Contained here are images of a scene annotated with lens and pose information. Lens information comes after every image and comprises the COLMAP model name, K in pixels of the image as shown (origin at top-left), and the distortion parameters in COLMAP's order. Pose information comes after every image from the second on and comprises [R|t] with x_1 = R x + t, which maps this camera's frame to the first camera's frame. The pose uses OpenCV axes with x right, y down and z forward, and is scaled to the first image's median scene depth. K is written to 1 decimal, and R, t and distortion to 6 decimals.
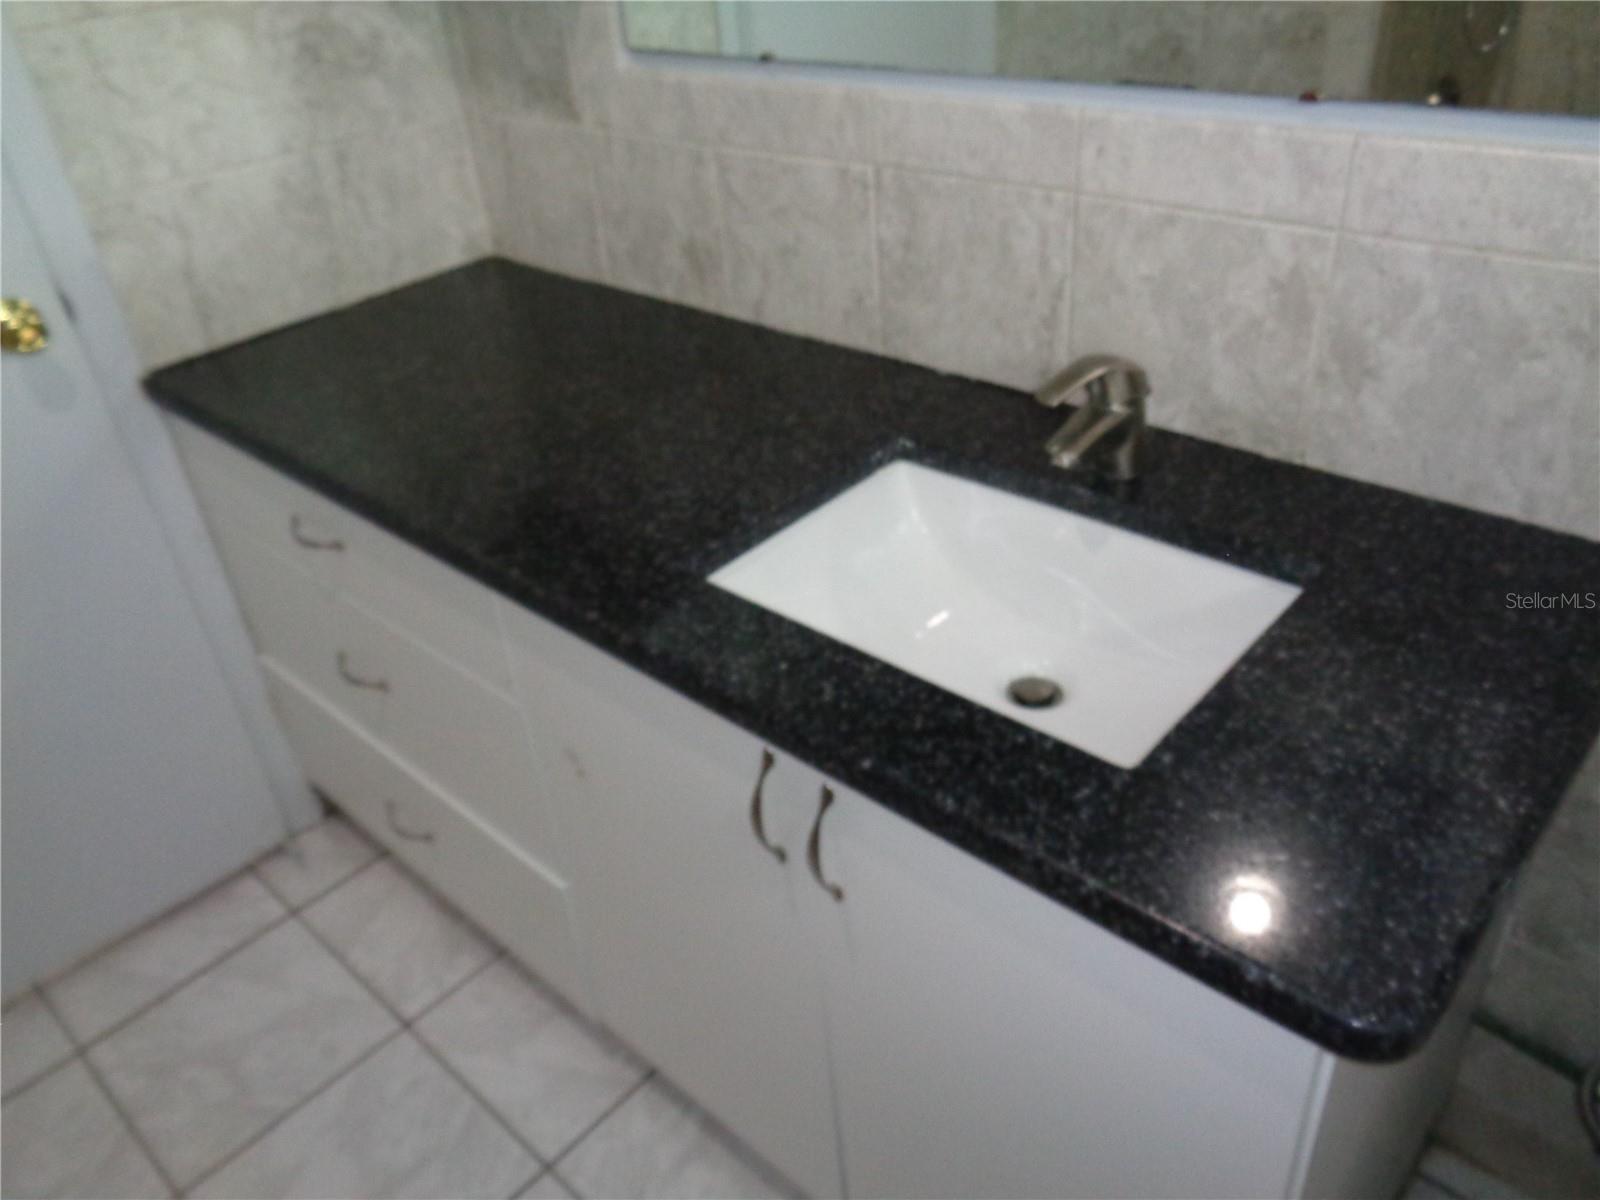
lens RADIAL K [[1181.9, 0, 800.0], [0, 1181.9, 600.0], [0, 0, 1]] dist [0.012009, 0.001100]
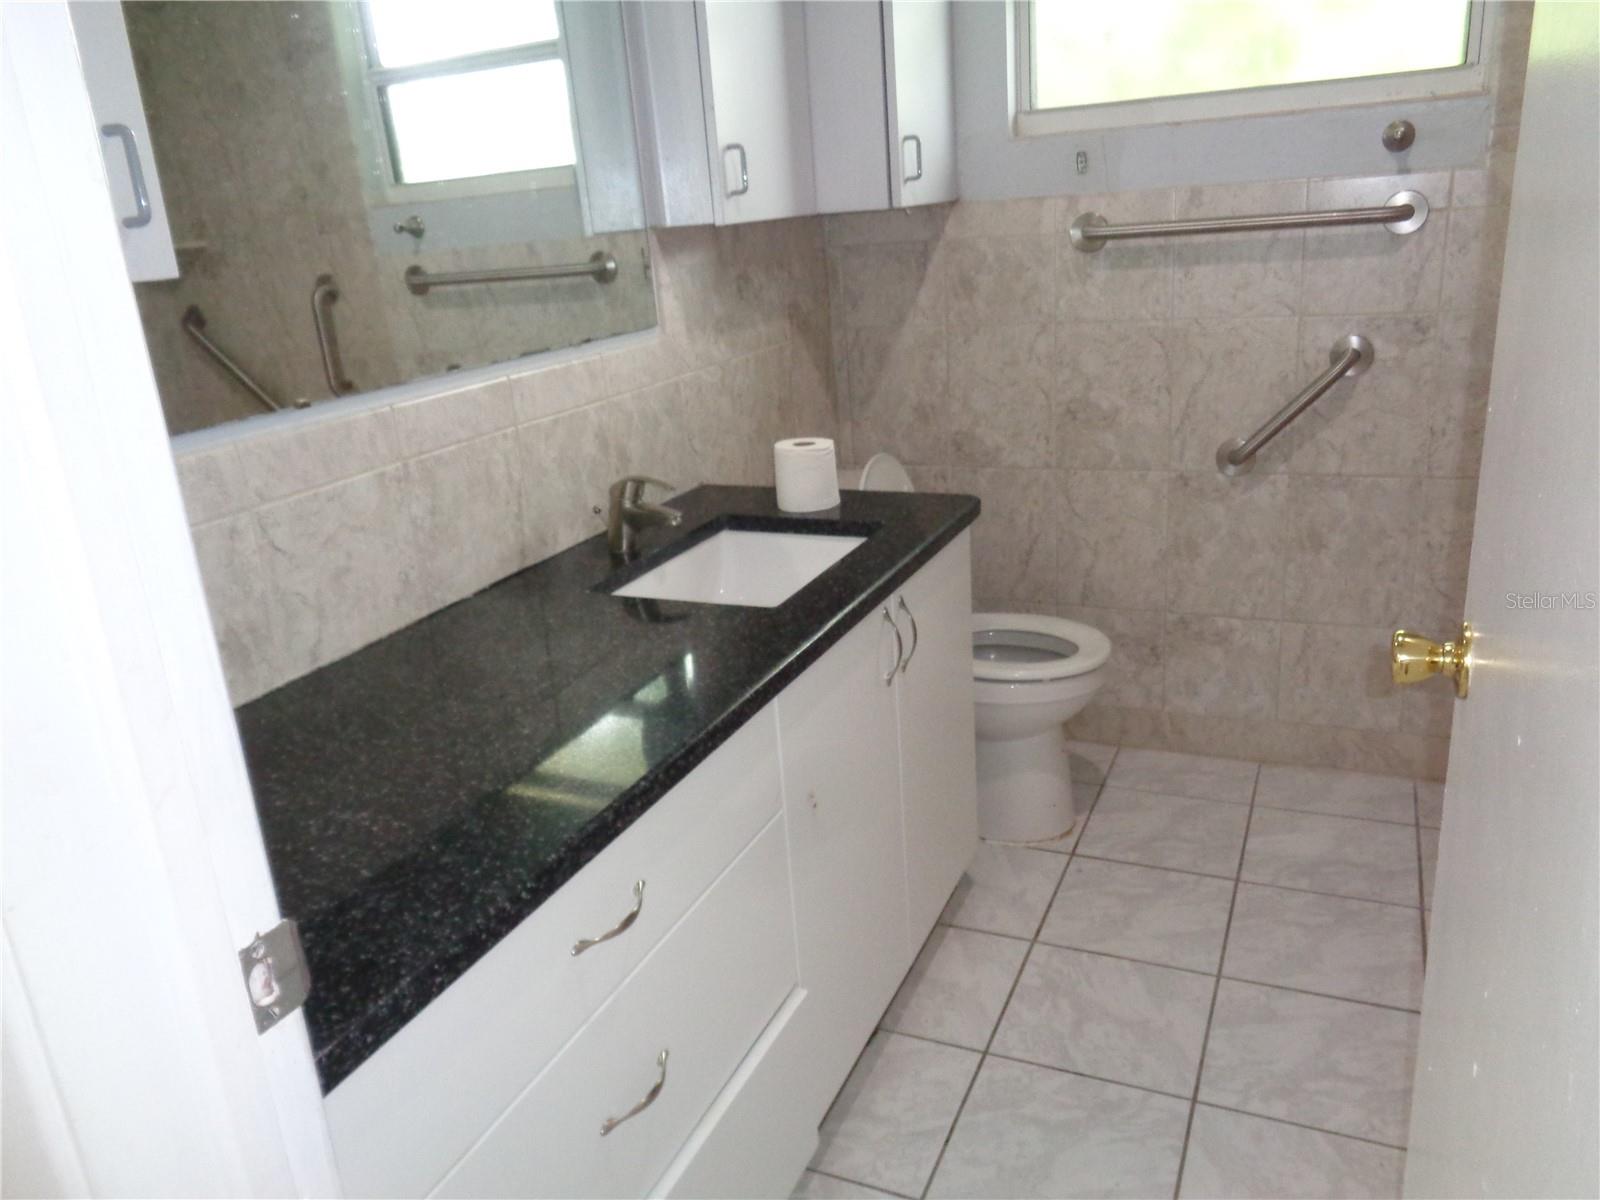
lens RADIAL K [[1191.3, 0, 800.0], [0, 1191.3, 600.0], [0, 0, 1]] dist [-0.000689, -0.000338]
pose [[-0.309280, -0.217068, 0.925866, -1.225530], [0.585109, 0.724065, 0.365208, -0.469248], [-0.749662, 0.654684, -0.096930, 0.901025]]
